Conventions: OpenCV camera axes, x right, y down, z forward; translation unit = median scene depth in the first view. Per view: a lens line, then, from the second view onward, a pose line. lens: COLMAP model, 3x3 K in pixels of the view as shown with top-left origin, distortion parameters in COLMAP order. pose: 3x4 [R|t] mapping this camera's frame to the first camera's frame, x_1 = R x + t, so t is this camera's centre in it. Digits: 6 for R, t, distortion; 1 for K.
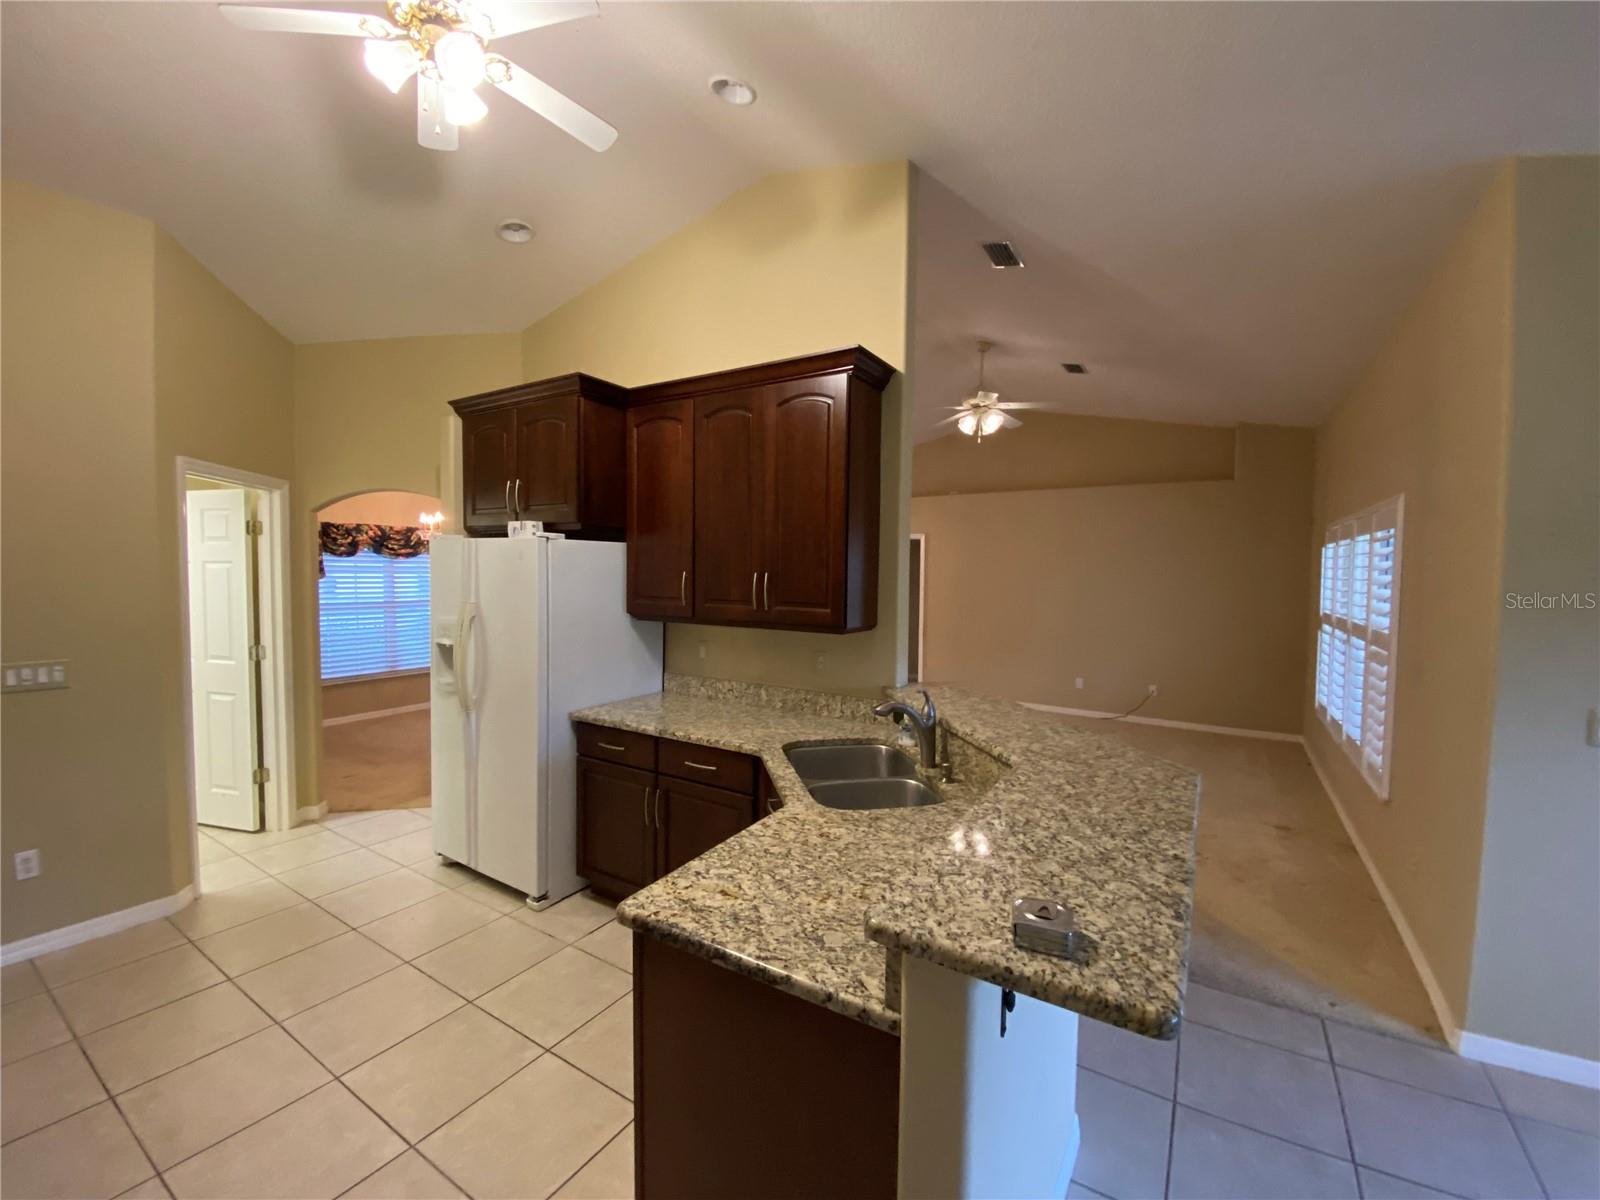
lens RADIAL K [[656.9, 0, 802.7], [0, 656.9, 594.4], [0, 0, 1]] dist [0.008523, -0.000436]
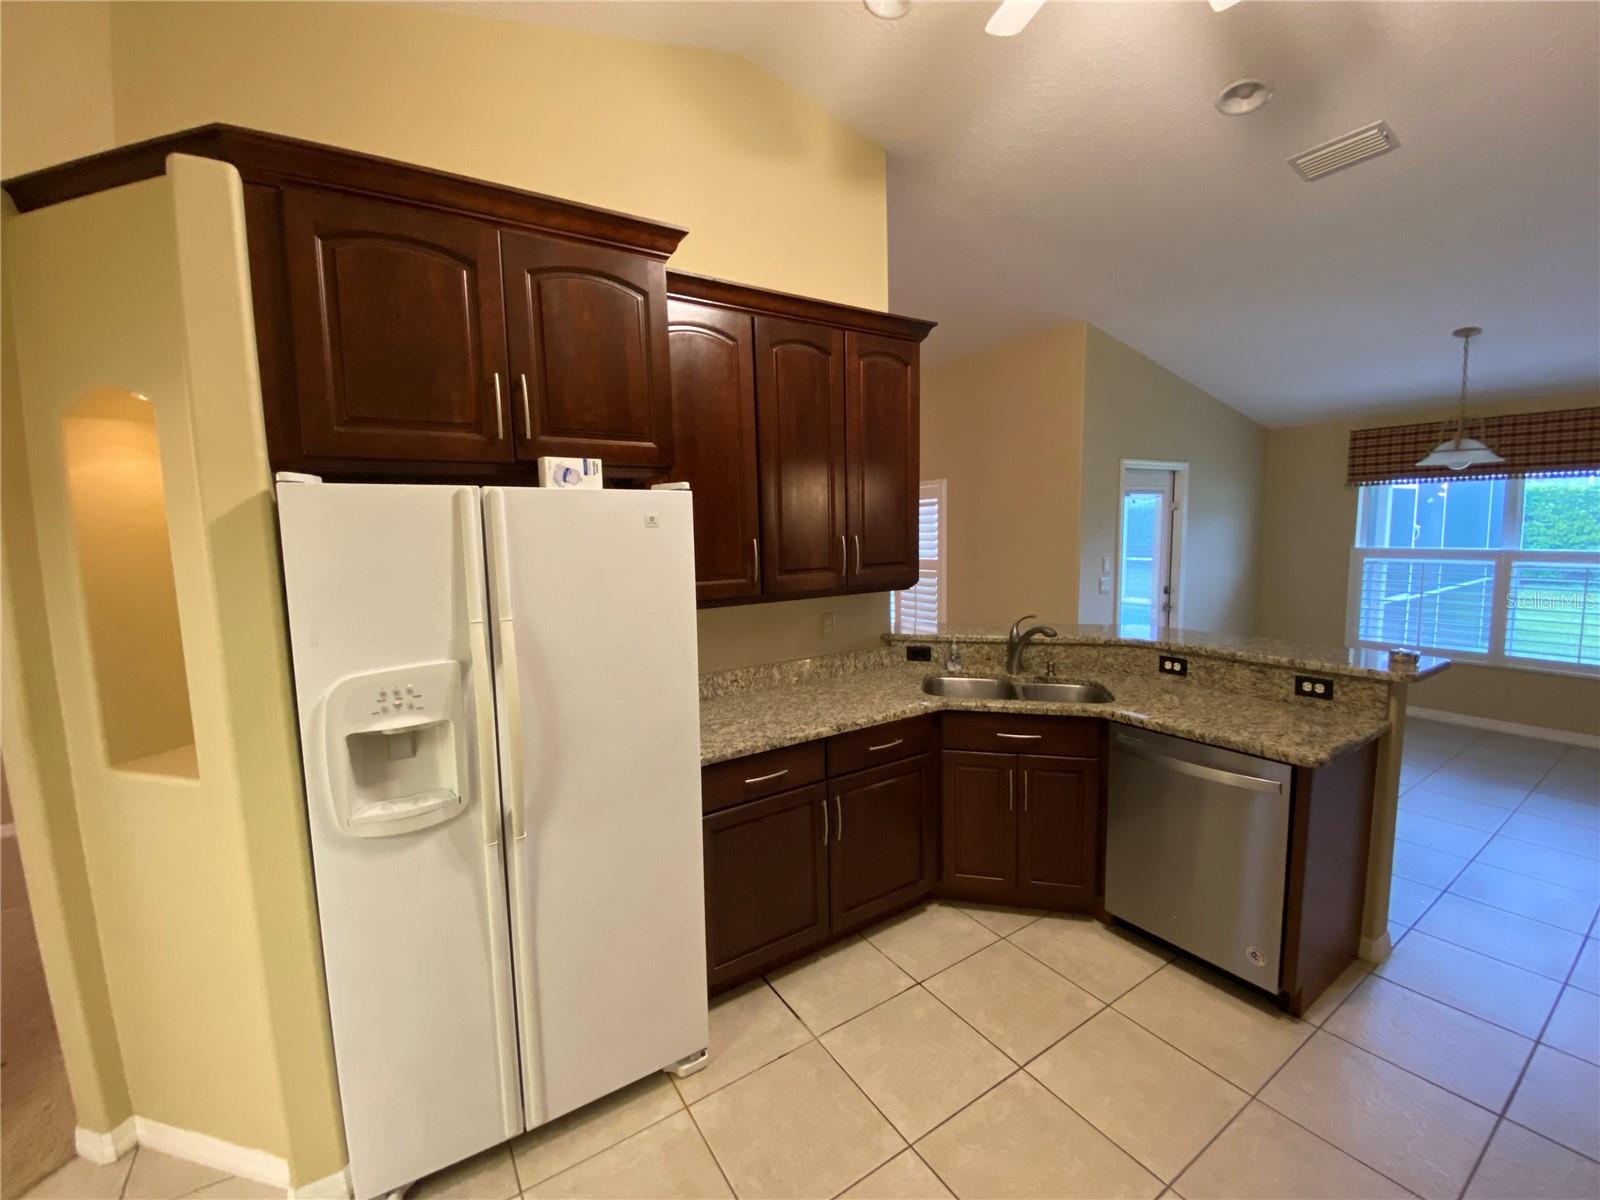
lens RADIAL K [[656.9, 0, 807.0], [0, 656.9, 595.5], [0, 0, 1]] dist [0.008523, -0.000436]
pose [[0.420202, -0.115292, 0.900077, -0.903217], [0.064404, 0.993184, 0.097151, -0.040787], [-0.905142, 0.017145, 0.424763, 0.629310]]
